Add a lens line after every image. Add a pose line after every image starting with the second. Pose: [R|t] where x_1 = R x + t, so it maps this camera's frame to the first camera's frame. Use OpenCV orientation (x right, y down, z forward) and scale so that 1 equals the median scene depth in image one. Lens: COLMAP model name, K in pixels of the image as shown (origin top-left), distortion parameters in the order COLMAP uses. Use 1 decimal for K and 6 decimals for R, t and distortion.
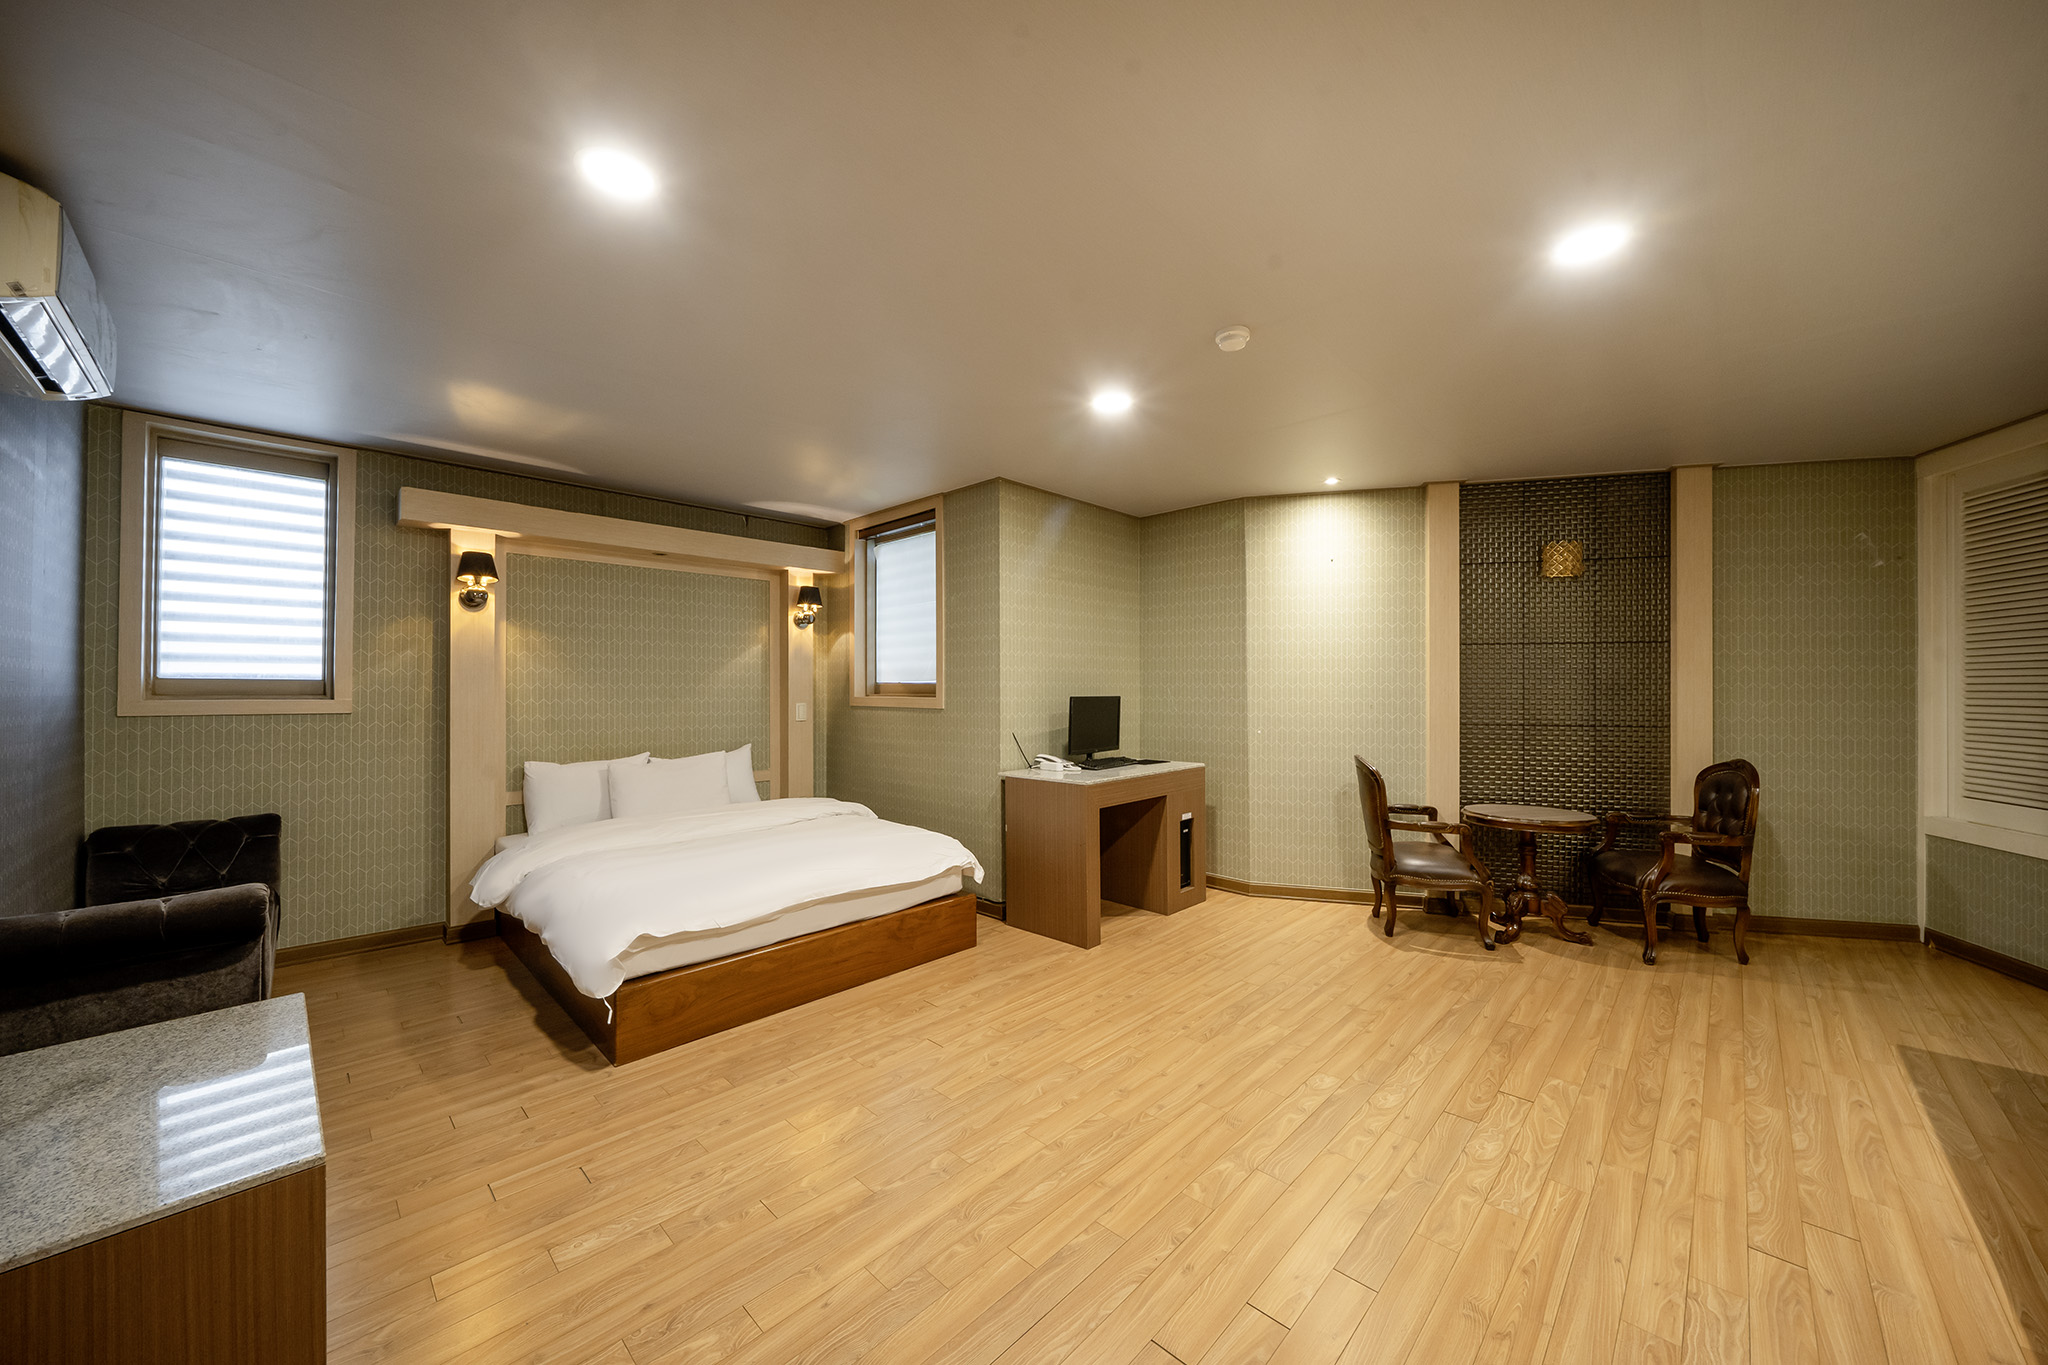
lens RADIAL K [[732.1, 0, 1021.9], [0, 732.1, 684.6], [0, 0, 1]] dist [-0.006819, 0.000533]
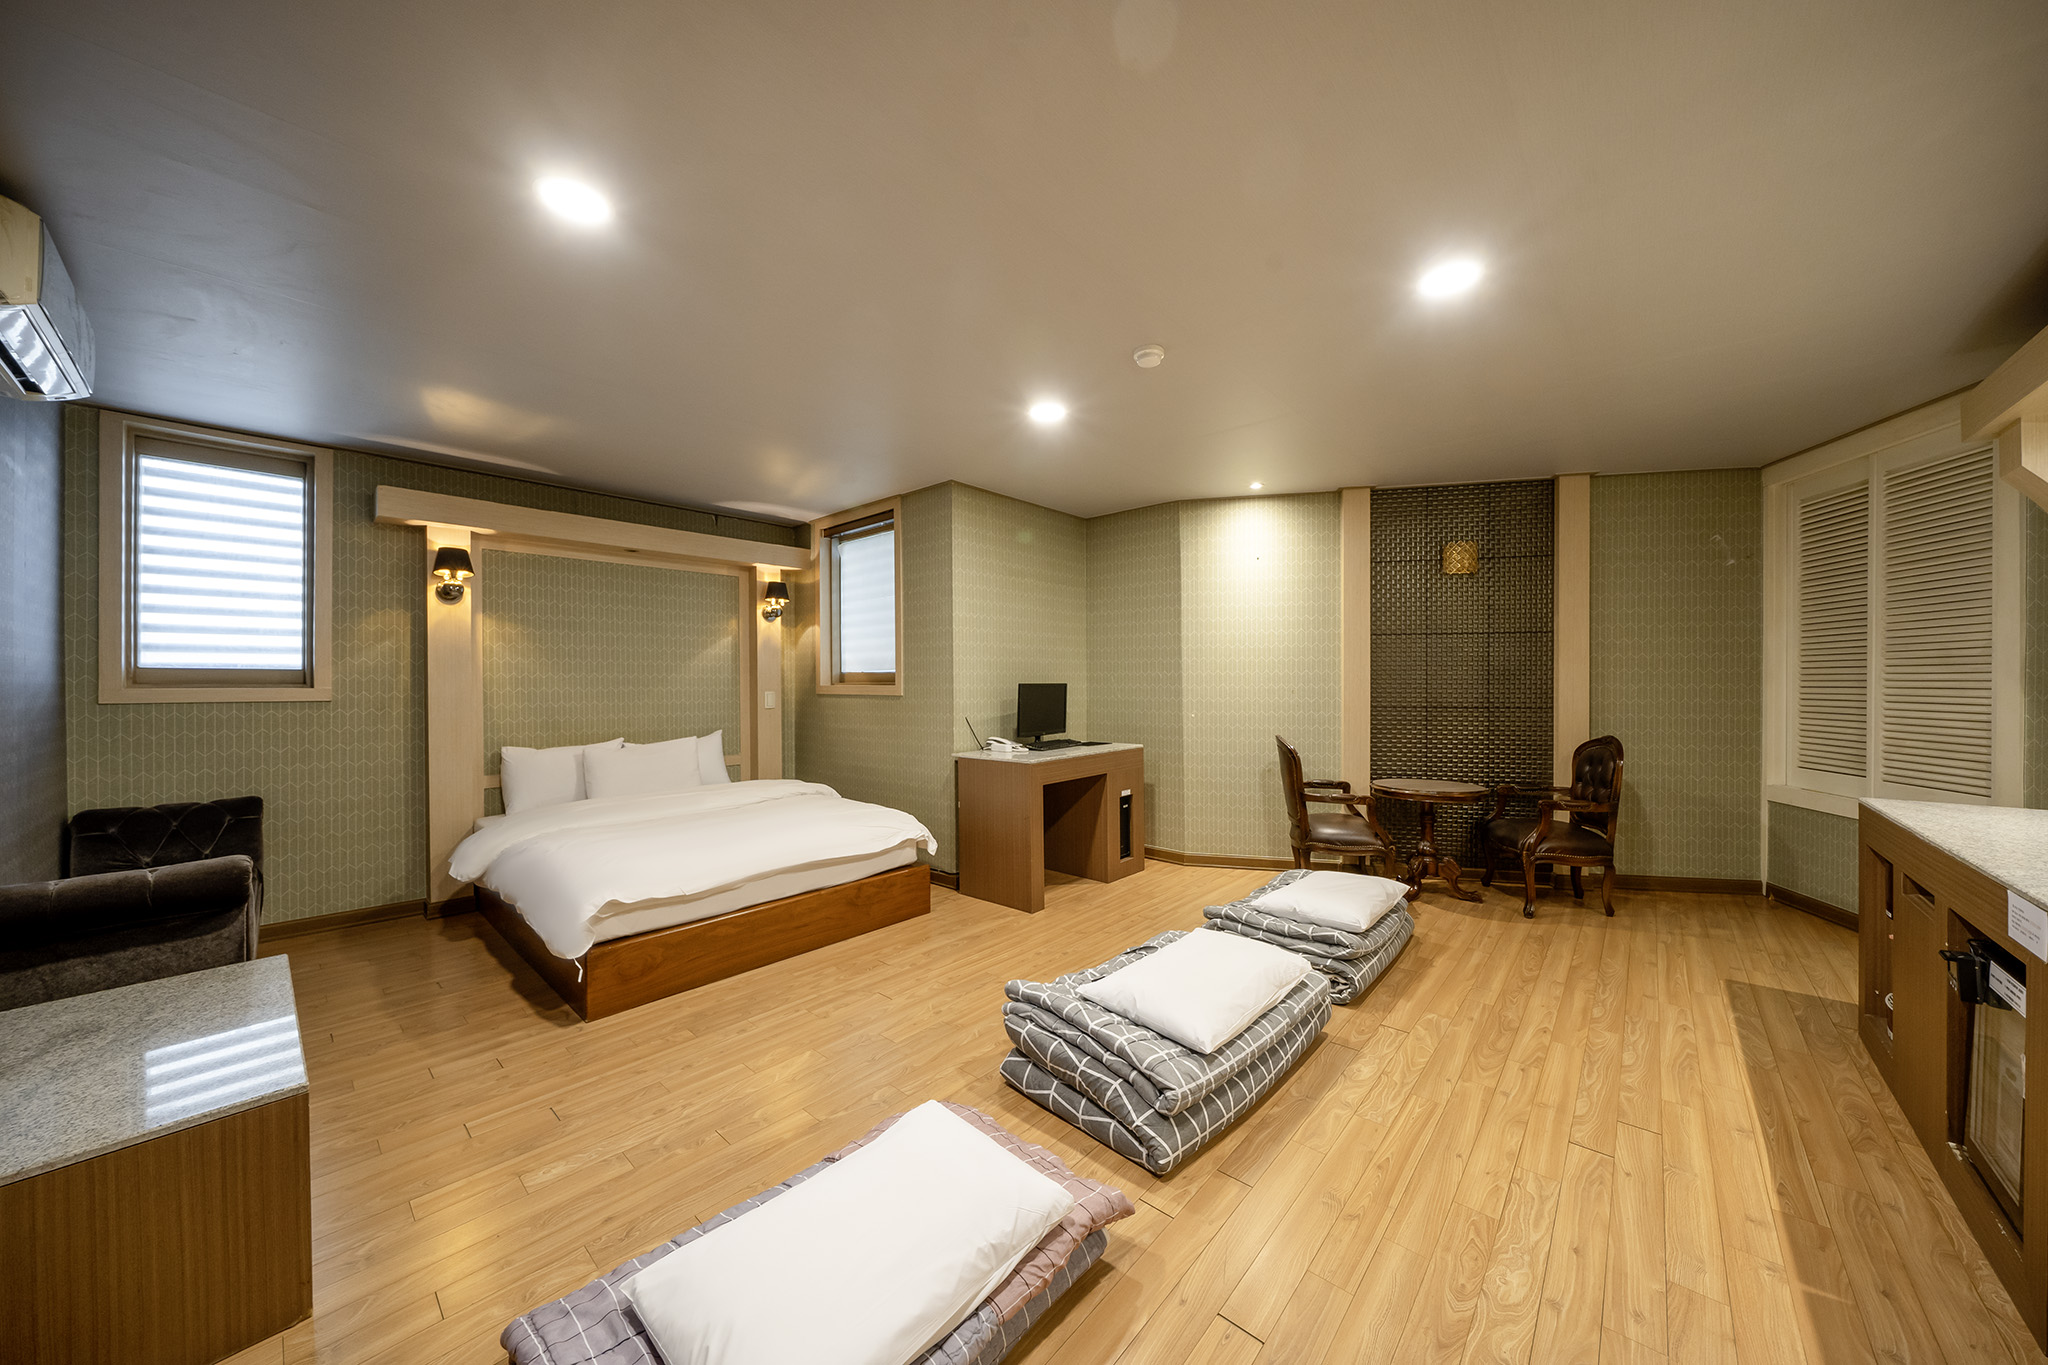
lens RADIAL K [[694.9, 0, 1020.4], [0, 694.9, 684.3], [0, 0, 1]] dist [-0.006425, 0.000181]
pose [[0.999236, -0.004057, 0.038882, 0.039799], [0.003705, 0.999951, 0.009143, 0.011499], [-0.038917, -0.008992, 0.999202, -0.039490]]
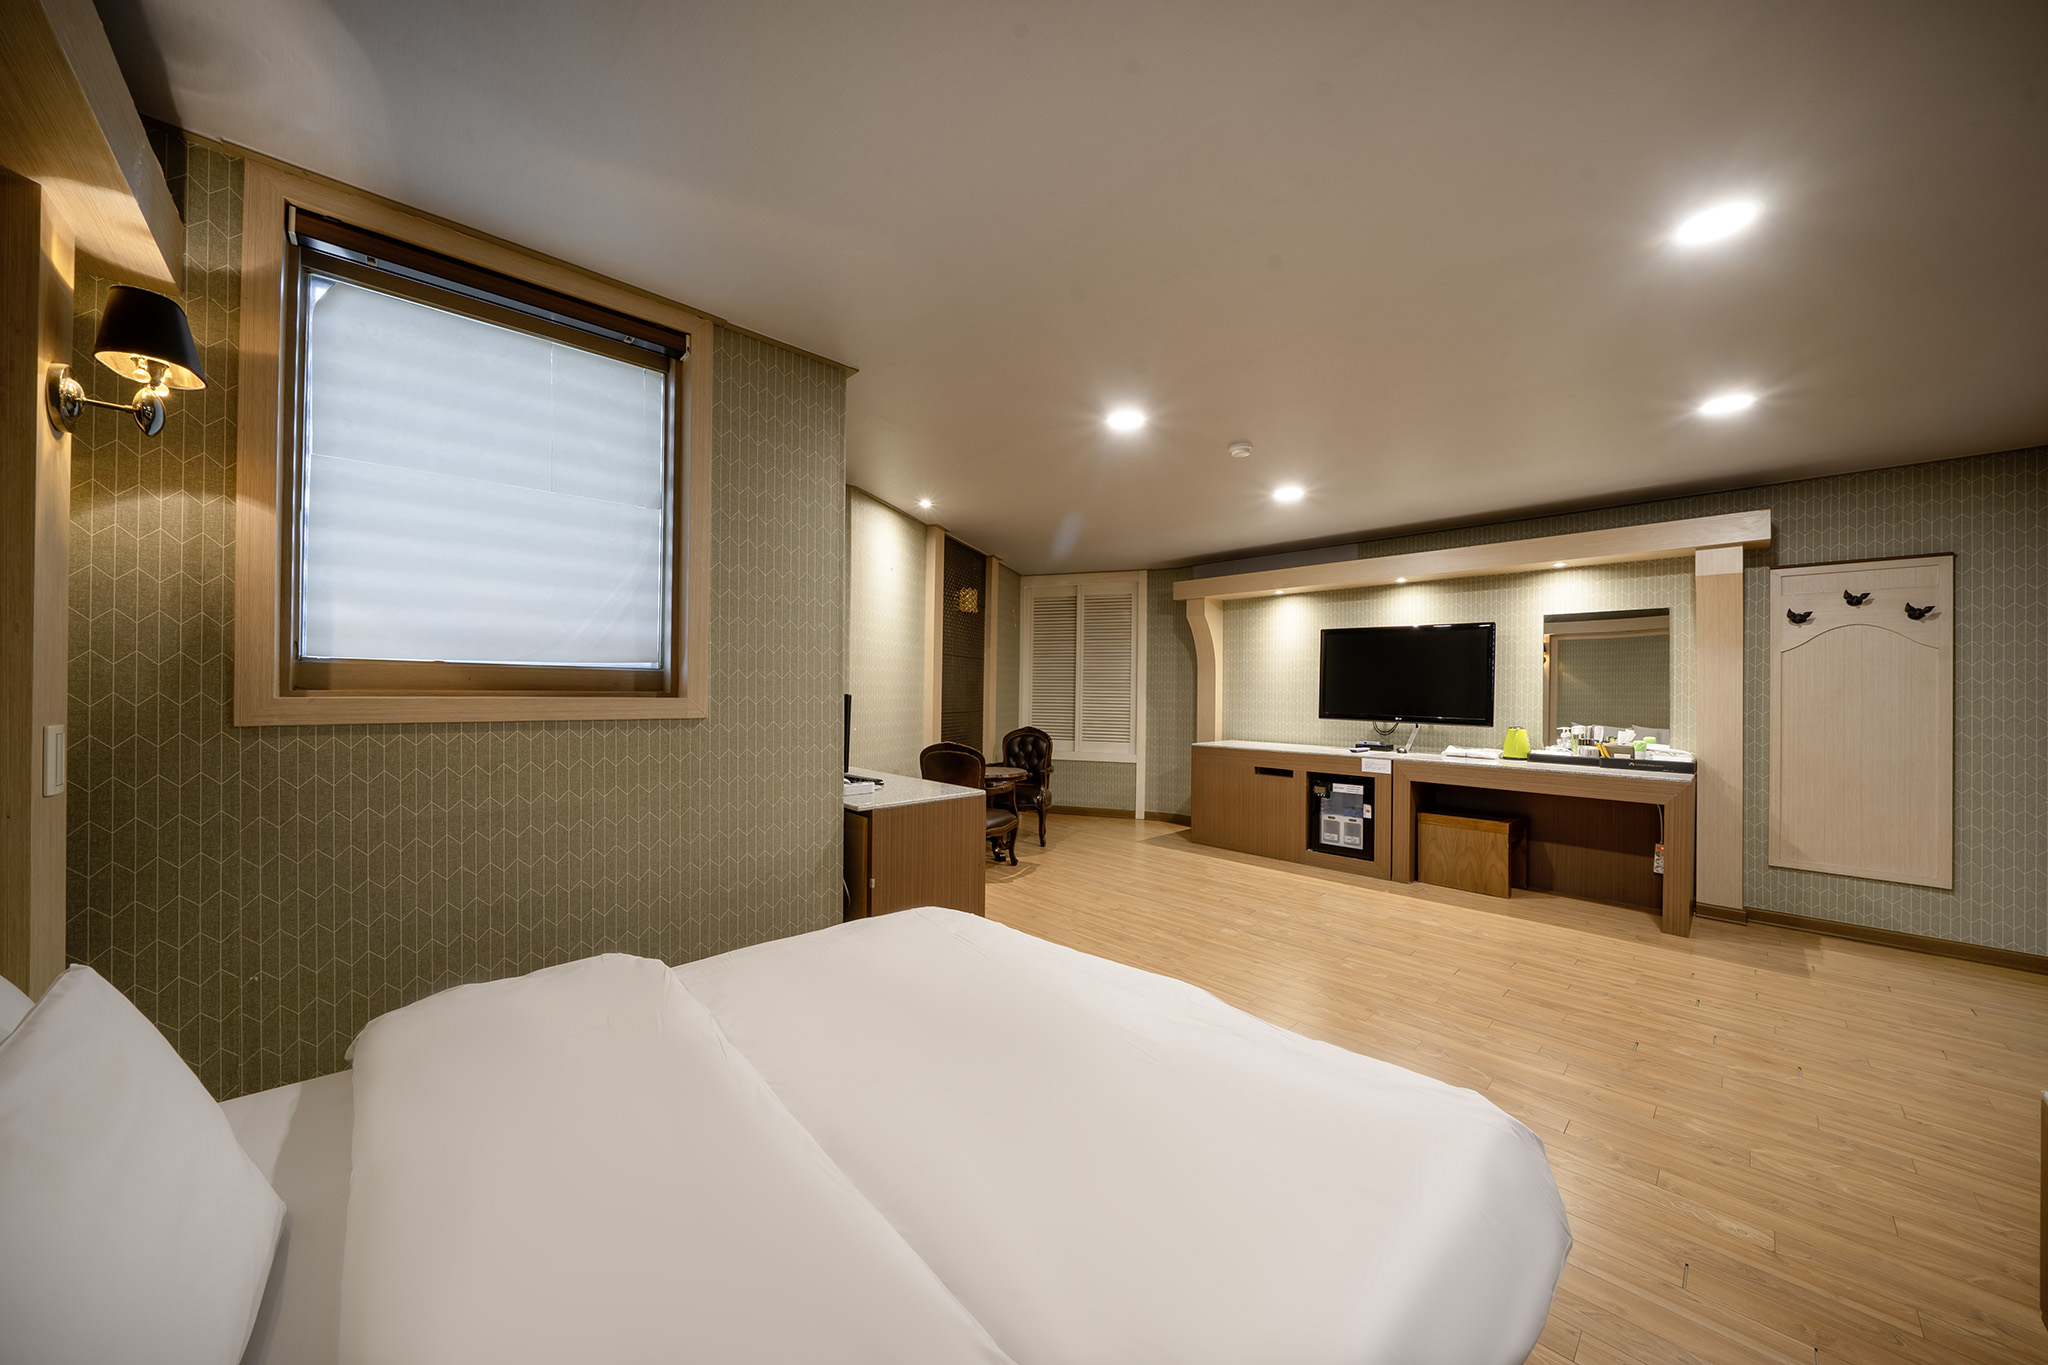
lens RADIAL K [[694.9, 0, 1031.9], [0, 694.9, 682.1], [0, 0, 1]] dist [-0.006425, 0.000181]
pose [[0.031838, 0.010506, 0.999438, -0.882959], [-0.018352, 0.999782, -0.009925, 0.010206], [-0.999325, -0.018025, 0.032024, 1.080671]]
